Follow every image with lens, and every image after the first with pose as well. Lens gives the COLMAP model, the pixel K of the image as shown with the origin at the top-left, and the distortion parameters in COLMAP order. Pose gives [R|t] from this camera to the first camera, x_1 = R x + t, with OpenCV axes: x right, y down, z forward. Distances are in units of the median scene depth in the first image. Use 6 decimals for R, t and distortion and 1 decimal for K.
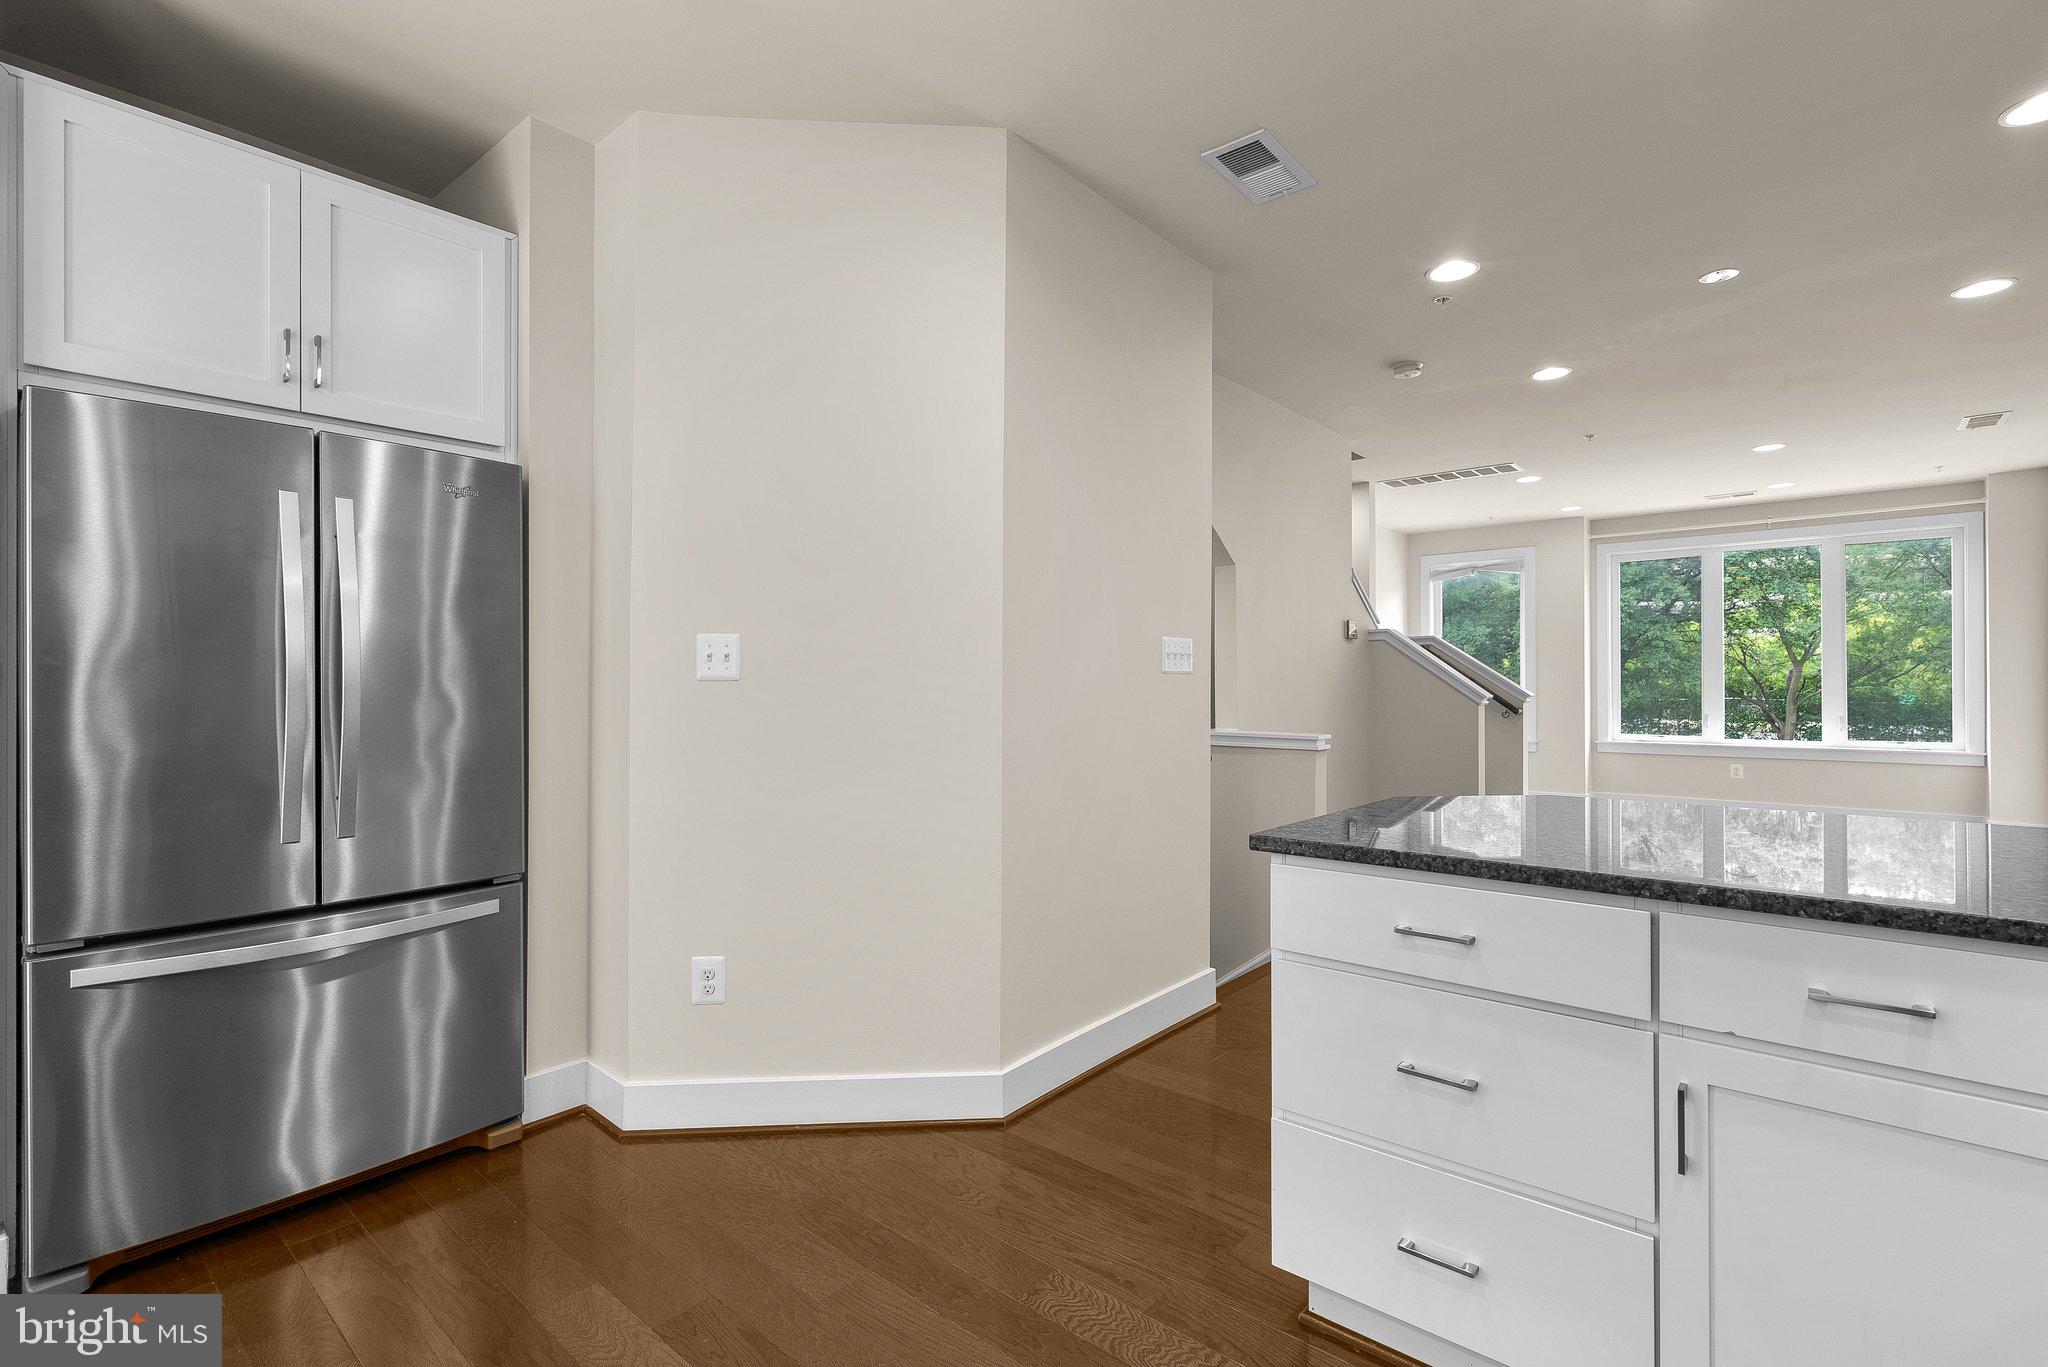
lens RADIAL K [[940.0, 0, 1024.7], [0, 940.0, 682.4], [0, 0, 1]] dist [-0.001258, -0.000165]
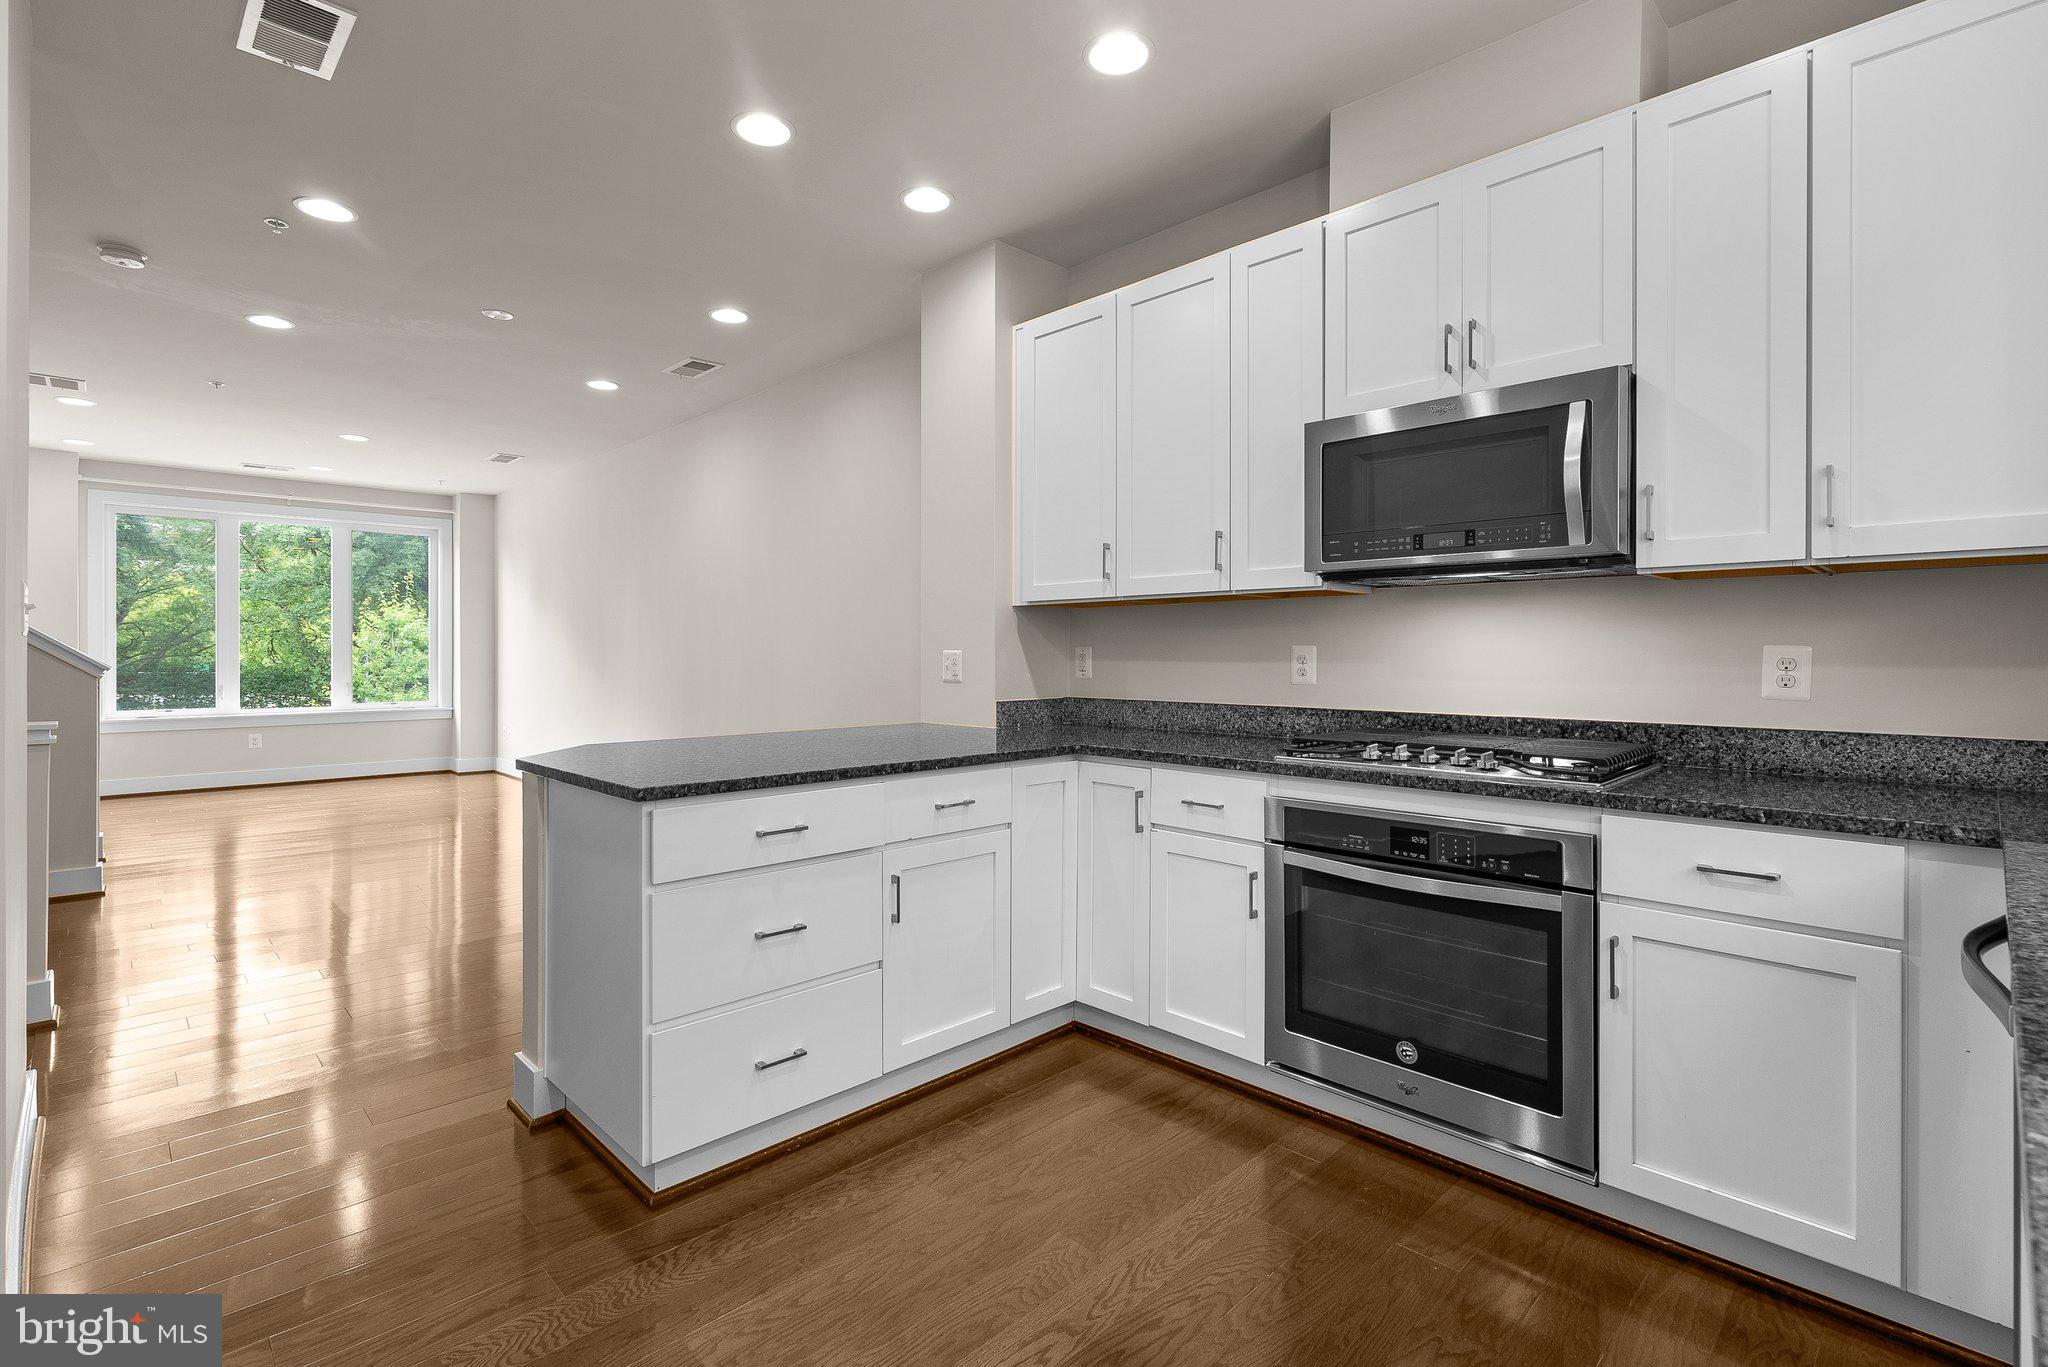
lens RADIAL K [[940.0, 0, 1025.2], [0, 940.0, 665.1], [0, 0, 1]] dist [-0.001258, -0.000165]
pose [[0.078996, -0.010488, 0.996820, -0.201103], [-0.002673, 0.999939, 0.010733, 0.000713], [-0.996871, -0.003512, 0.078963, 0.112170]]
